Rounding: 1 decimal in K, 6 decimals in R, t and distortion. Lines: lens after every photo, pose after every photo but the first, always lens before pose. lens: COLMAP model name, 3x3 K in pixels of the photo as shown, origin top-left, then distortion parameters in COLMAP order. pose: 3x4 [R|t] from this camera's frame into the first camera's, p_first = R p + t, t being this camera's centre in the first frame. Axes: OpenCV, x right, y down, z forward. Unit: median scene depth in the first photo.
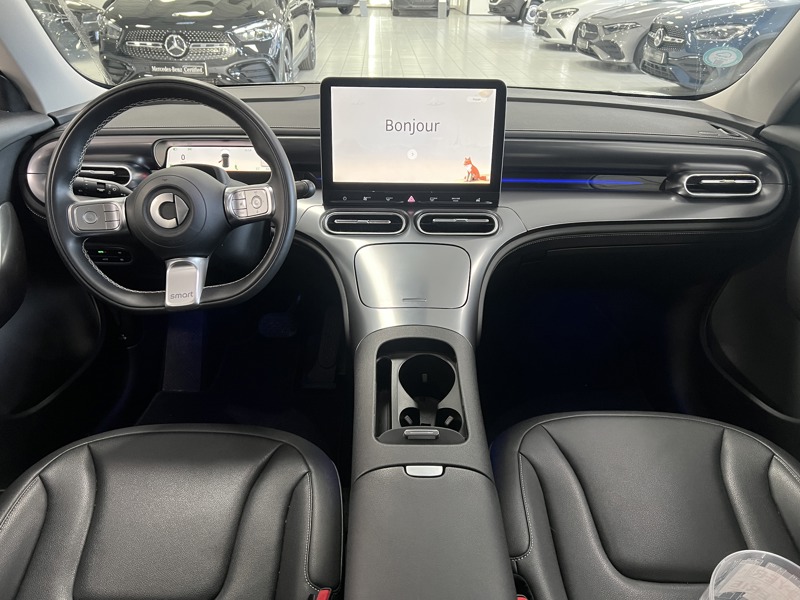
lens RADIAL K [[601.1, 0, 397.4], [0, 601.1, 306.2], [0, 0, 1]] dist [0.086896, -0.002545]
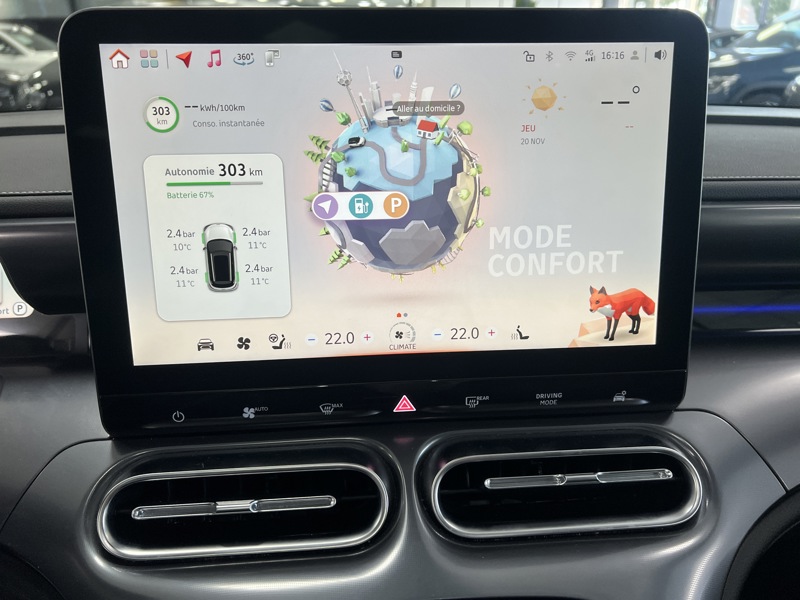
lens RADIAL K [[594.0, 0, 401.9], [0, 594.0, 298.0], [0, 0, 1]] dist [-0.021803, 0.008817]
pose [[0.997557, -0.044582, 0.053789, 0.008217], [0.050029, 0.993256, -0.104589, -0.198621], [-0.048763, 0.107024, 0.993060, 0.694940]]
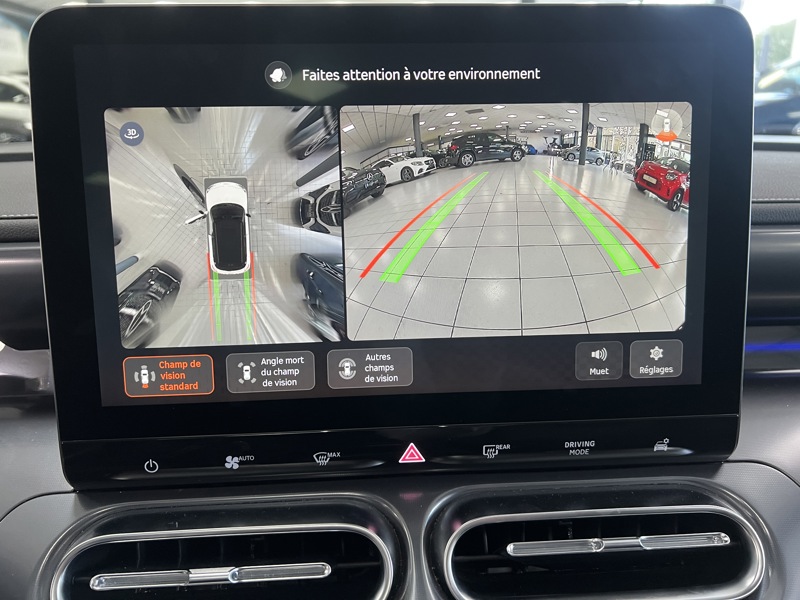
lens RADIAL K [[594.0, 0, 398.1], [0, 594.0, 297.1], [0, 0, 1]] dist [-0.021803, 0.008817]
pose [[0.998391, -0.039403, 0.040785, 0.009371], [0.046150, 0.982485, -0.180538, -0.197229], [-0.032957, 0.182129, 0.982722, 0.731373]]
